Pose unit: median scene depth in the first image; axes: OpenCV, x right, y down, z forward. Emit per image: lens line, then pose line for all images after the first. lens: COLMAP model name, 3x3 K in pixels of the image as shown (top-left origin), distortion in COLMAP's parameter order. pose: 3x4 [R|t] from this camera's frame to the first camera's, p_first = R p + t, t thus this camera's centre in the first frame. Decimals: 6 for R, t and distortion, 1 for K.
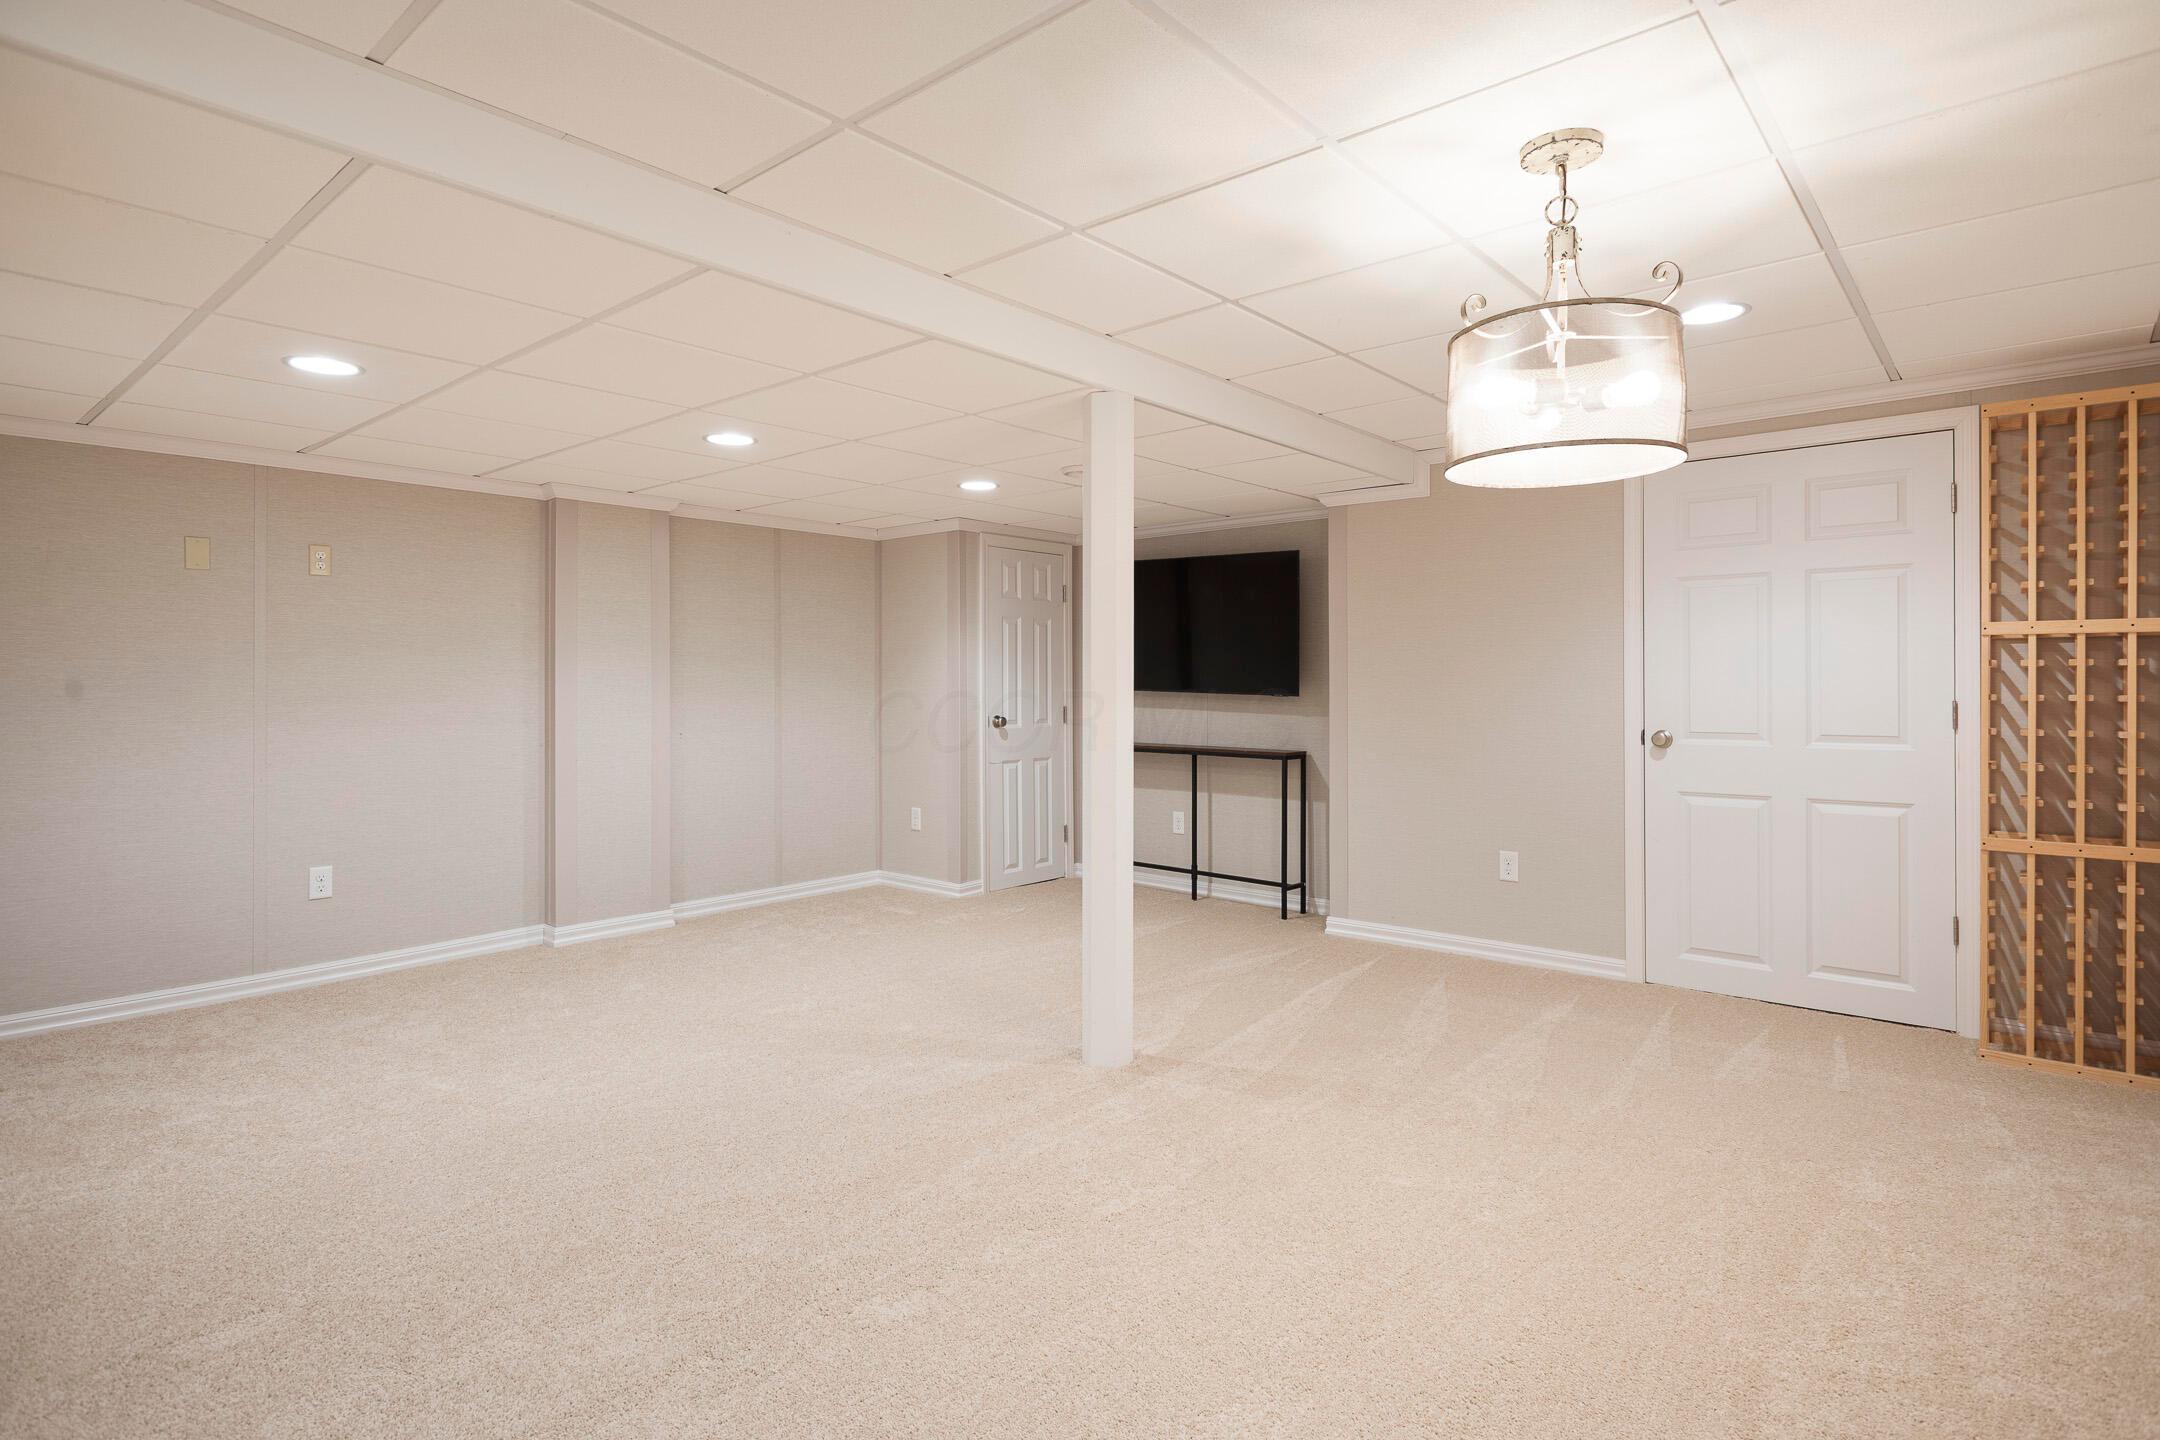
lens RADIAL K [[1101.1, 0, 1064.4], [0, 1101.1, 685.9], [0, 0, 1]] dist [-0.002218, 0.000779]
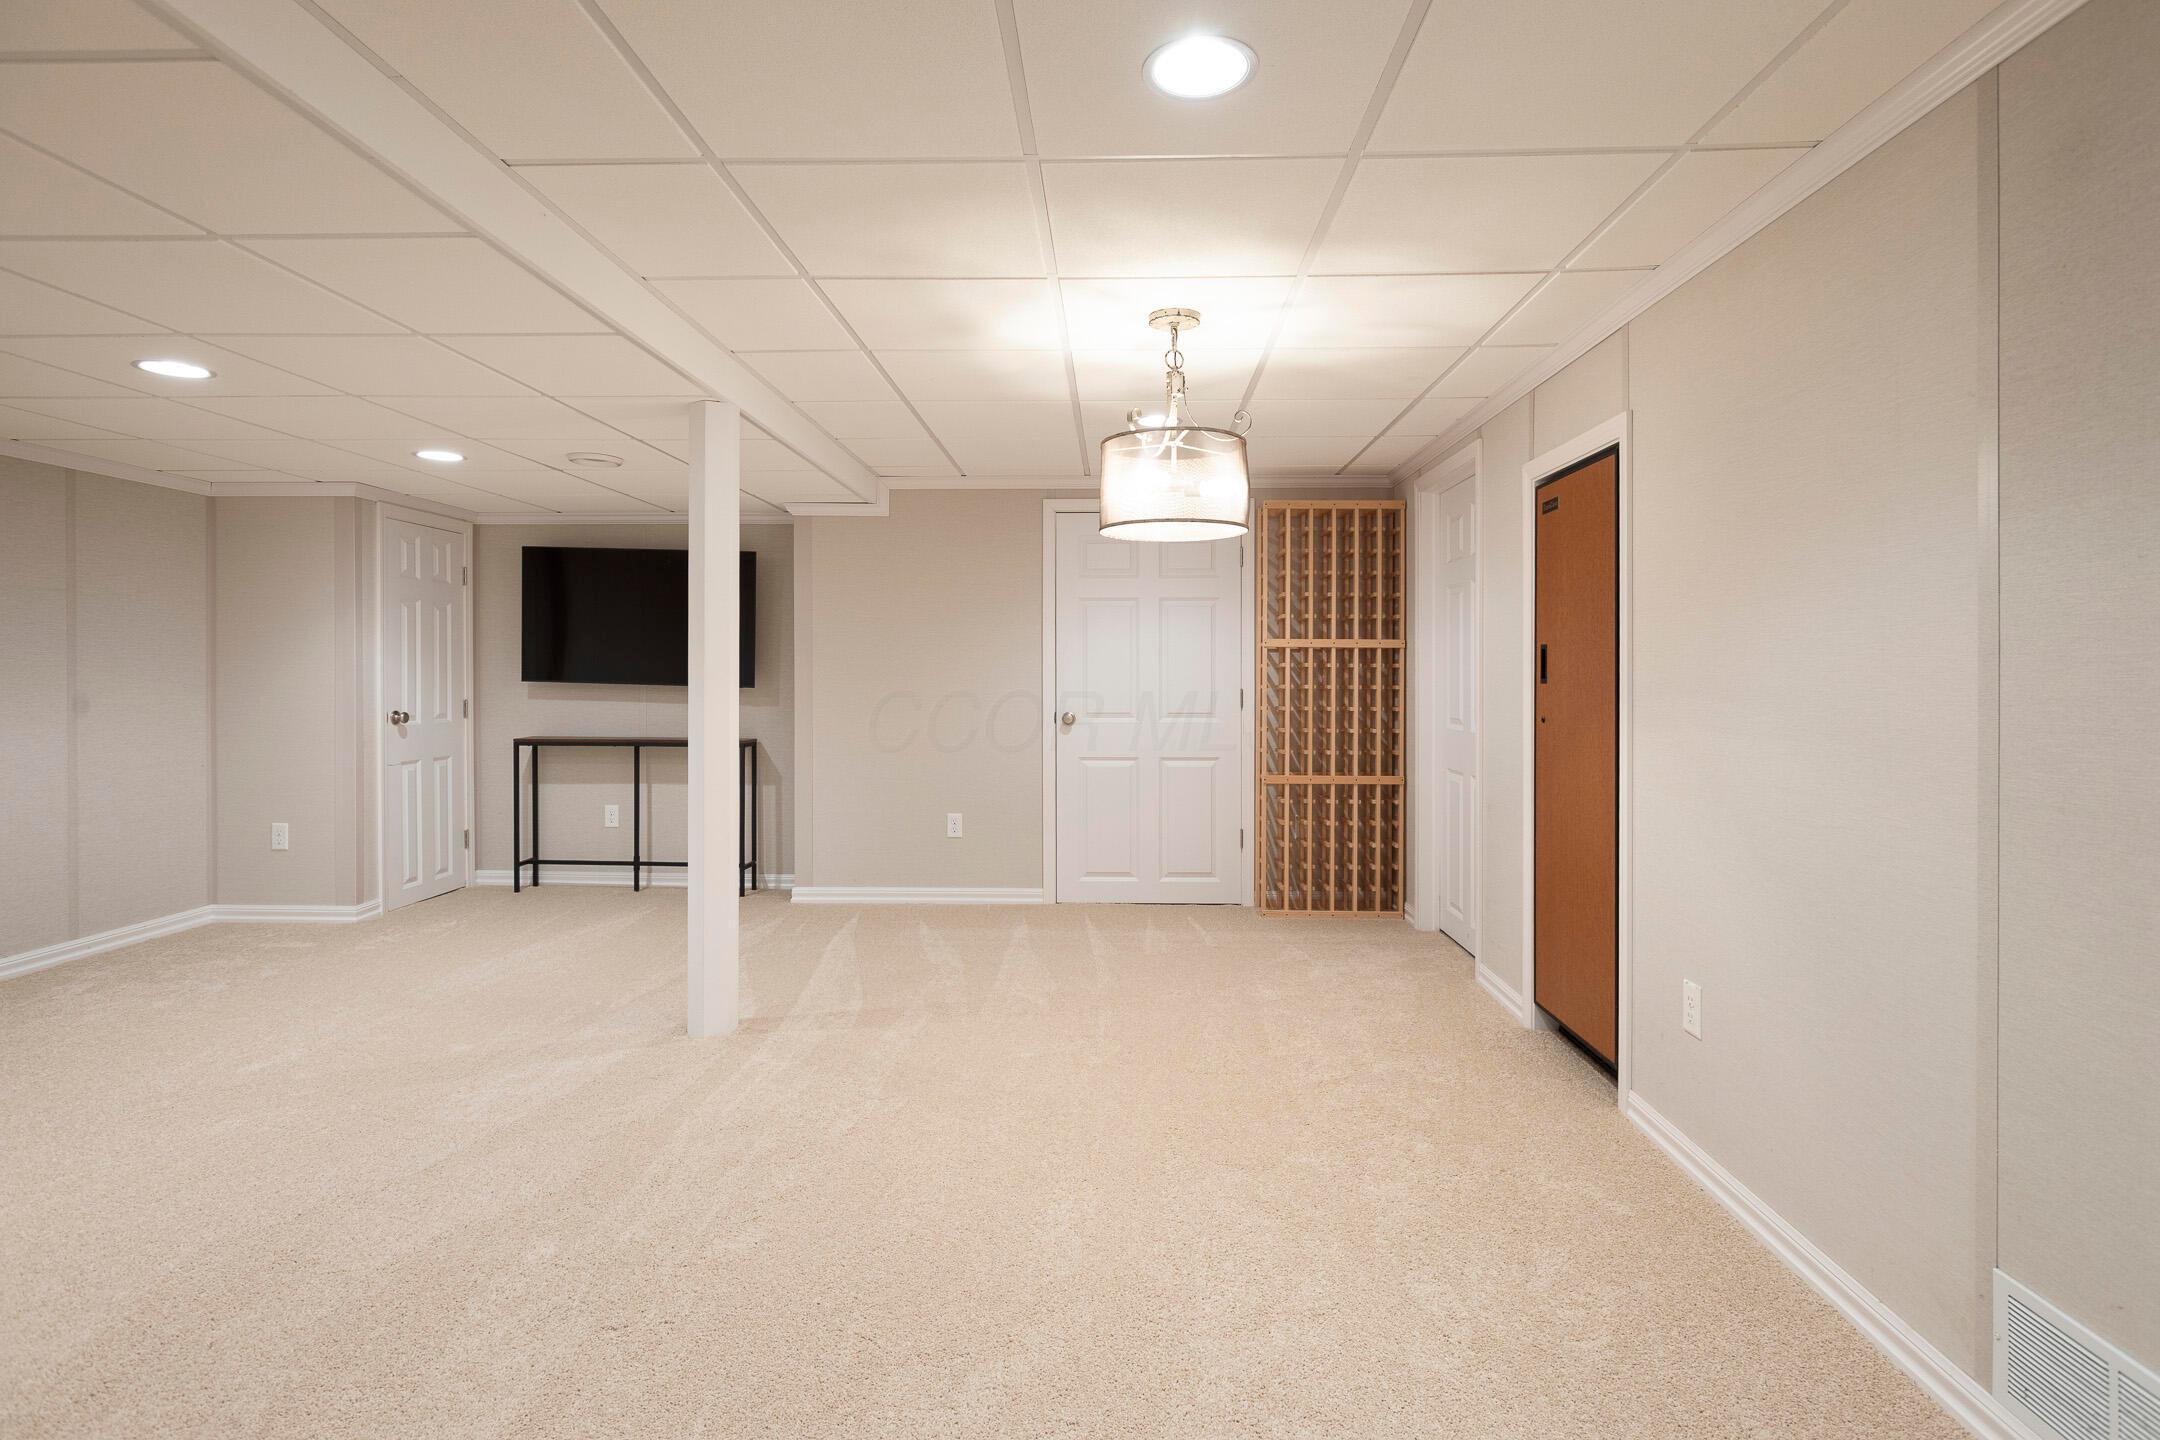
lens RADIAL K [[1101.1, 0, 1064.4], [0, 1101.1, 685.9], [0, 0, 1]] dist [-0.002218, 0.000779]
pose [[0.774571, -0.002342, 0.632483, -0.229805], [-0.002563, 0.999973, 0.006842, -0.000442], [-0.632482, -0.006920, 0.774544, -0.022365]]
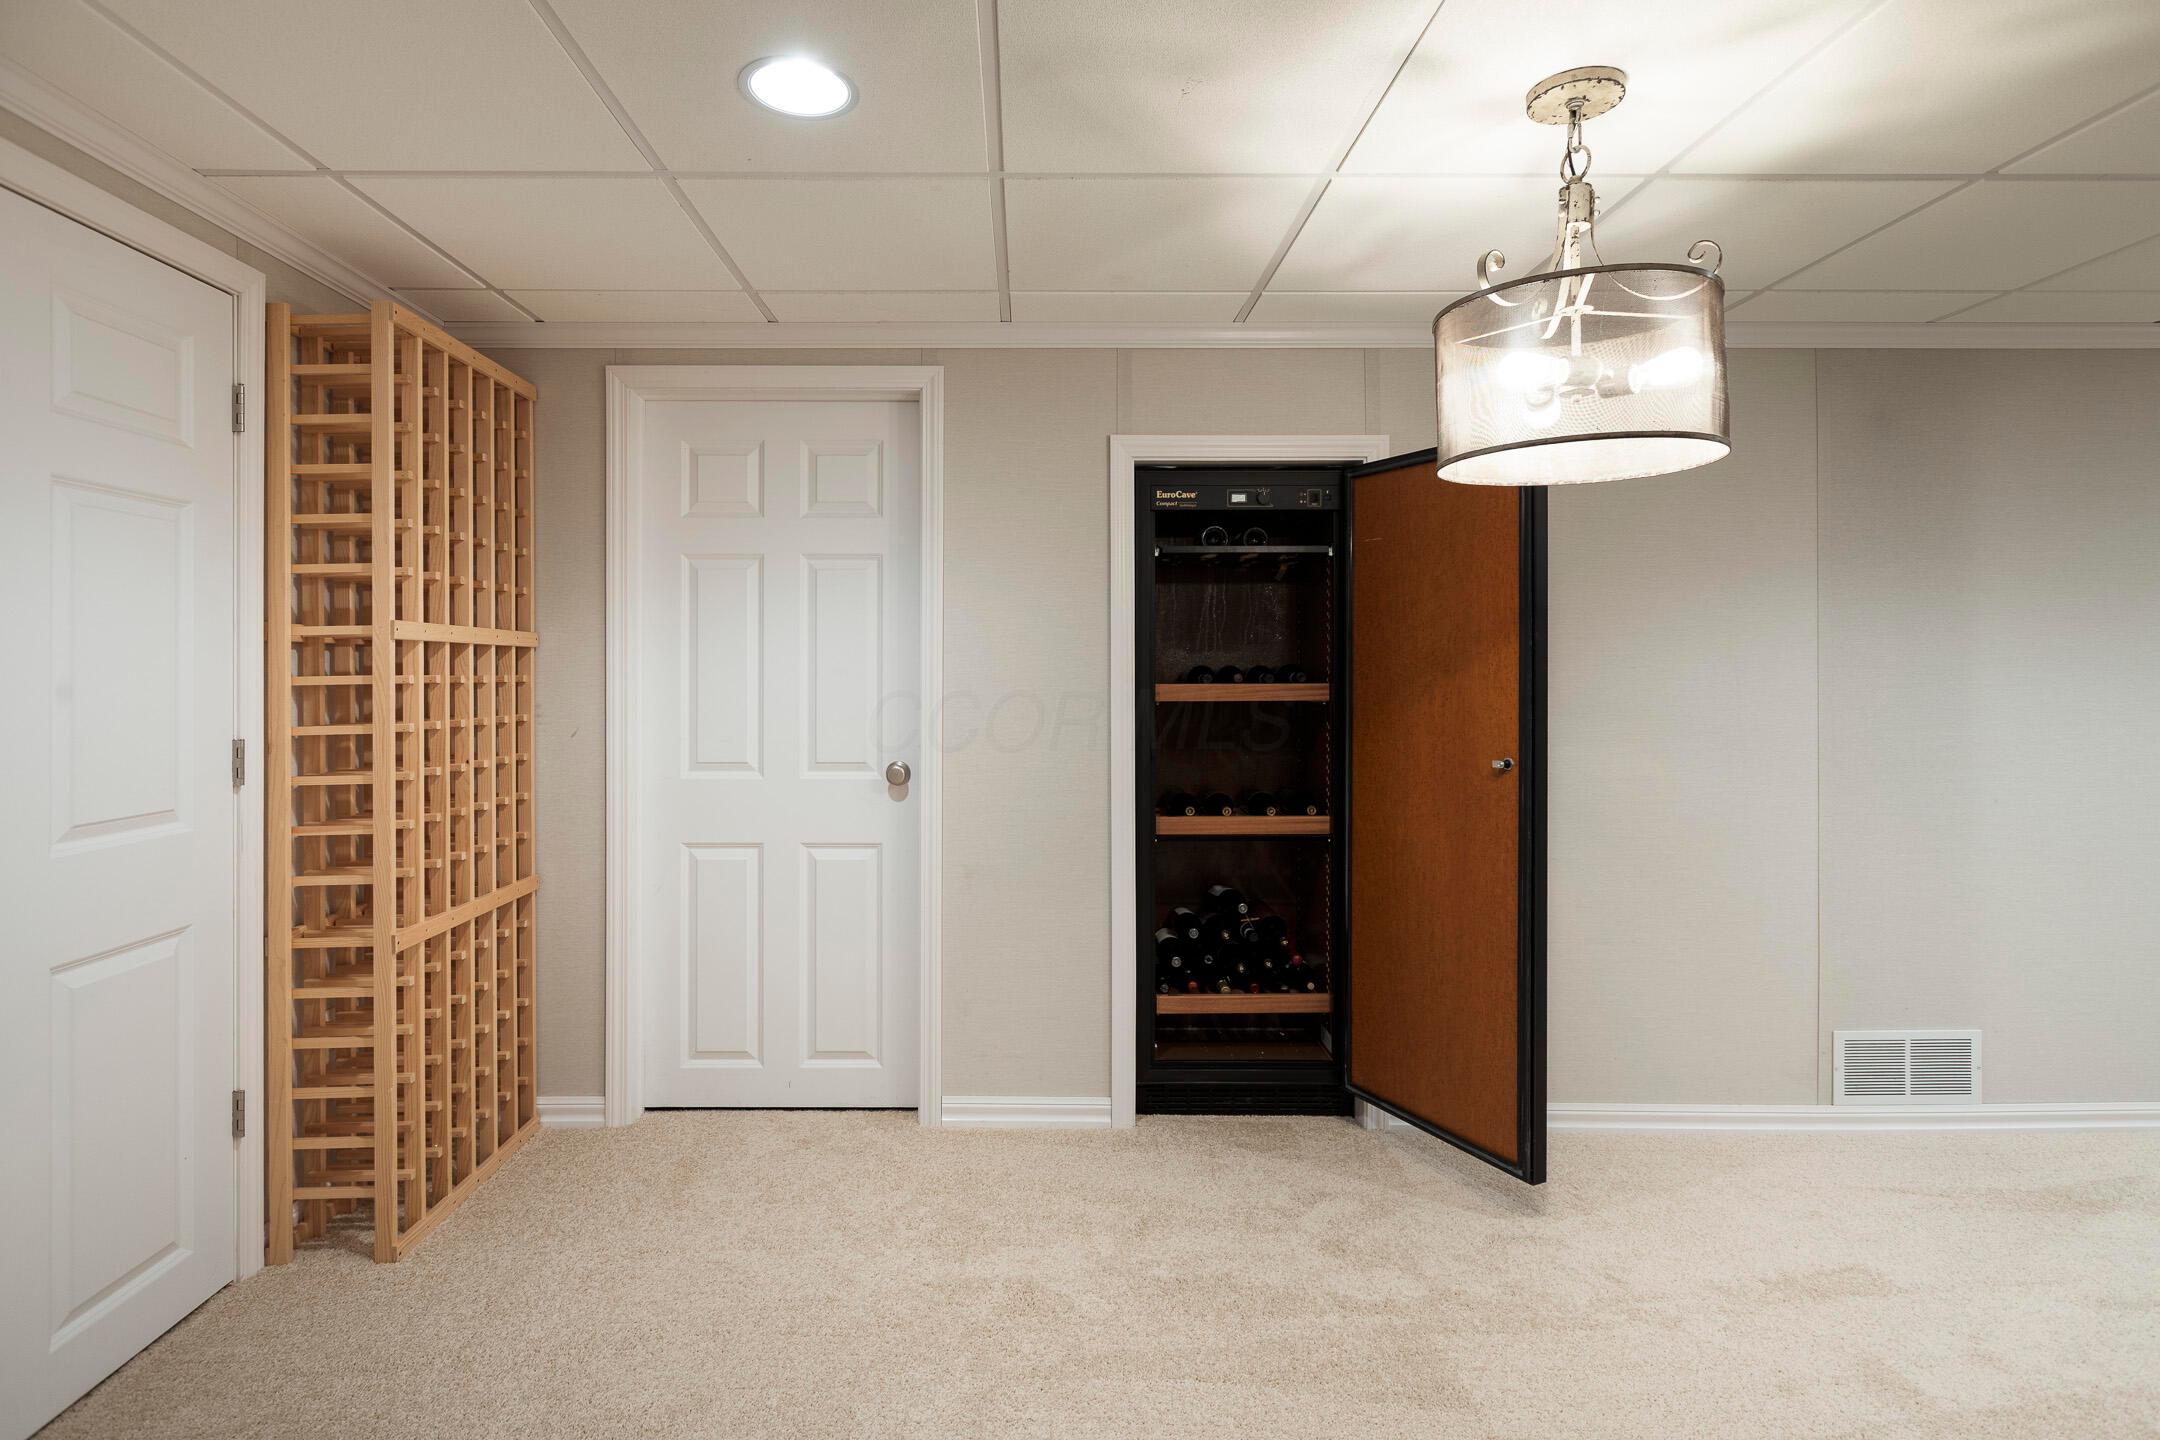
lens RADIAL K [[1116.8, 0, 1069.6], [0, 1116.8, 665.6], [0, 0, 1]] dist [-0.001020, -0.000552]
pose [[-0.680590, 0.003221, 0.732657, 0.021179], [0.004822, 0.999988, 0.000083, -0.017216], [-0.732648, 0.003590, -0.680598, 0.703184]]
